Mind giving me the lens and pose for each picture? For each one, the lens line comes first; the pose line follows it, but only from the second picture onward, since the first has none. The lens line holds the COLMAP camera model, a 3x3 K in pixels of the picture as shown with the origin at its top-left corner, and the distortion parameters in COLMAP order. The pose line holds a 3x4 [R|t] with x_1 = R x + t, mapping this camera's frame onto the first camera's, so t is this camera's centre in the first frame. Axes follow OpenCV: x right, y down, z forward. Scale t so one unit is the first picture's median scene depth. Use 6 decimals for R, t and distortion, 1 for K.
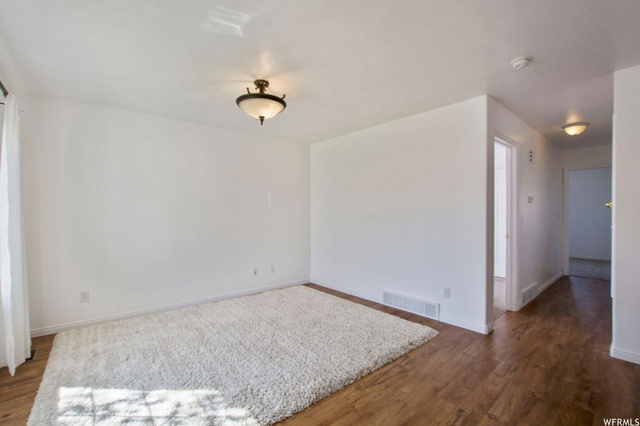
lens RADIAL K [[286.4, 0, 322.7], [0, 286.4, 216.1], [0, 0, 1]] dist [-0.026934, 0.005381]
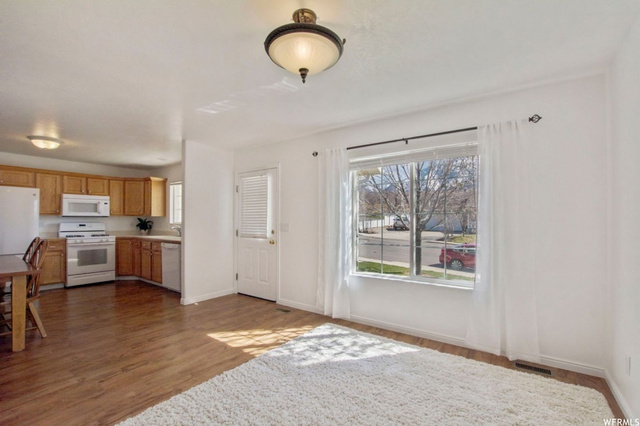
lens RADIAL K [[286.4, 0, 321.3], [0, 286.4, 220.1], [0, 0, 1]] dist [-0.026934, 0.005381]
pose [[-0.968209, 0.003621, -0.250117, -0.115516], [0.001153, 0.999949, 0.010014, -0.030054], [0.250140, 0.009407, -0.968164, 1.917284]]
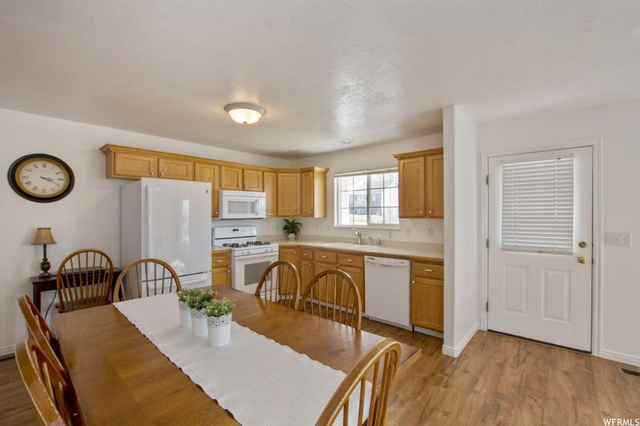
lens RADIAL K [[286.4, 0, 322.2], [0, 286.4, 214.2], [0, 0, 1]] dist [-0.026934, 0.005381]
pose [[-0.987698, 0.010350, -0.156033, 1.056776], [0.008647, 0.999895, 0.011592, -0.090123], [0.156137, 0.010100, -0.987684, 0.985214]]
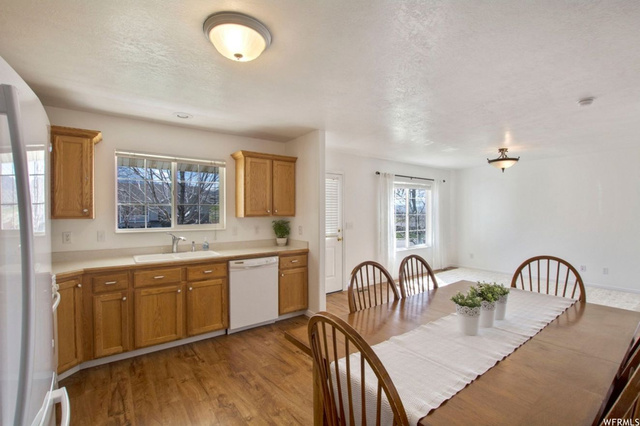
lens RADIAL K [[286.4, 0, 323.1], [0, 286.4, 211.7], [0, 0, 1]] dist [-0.026934, 0.005381]
pose [[-0.045894, 0.004521, -0.998936, 1.958765], [-0.007264, 0.999962, 0.004859, -0.084787], [0.998920, 0.007479, -0.045860, -0.093356]]
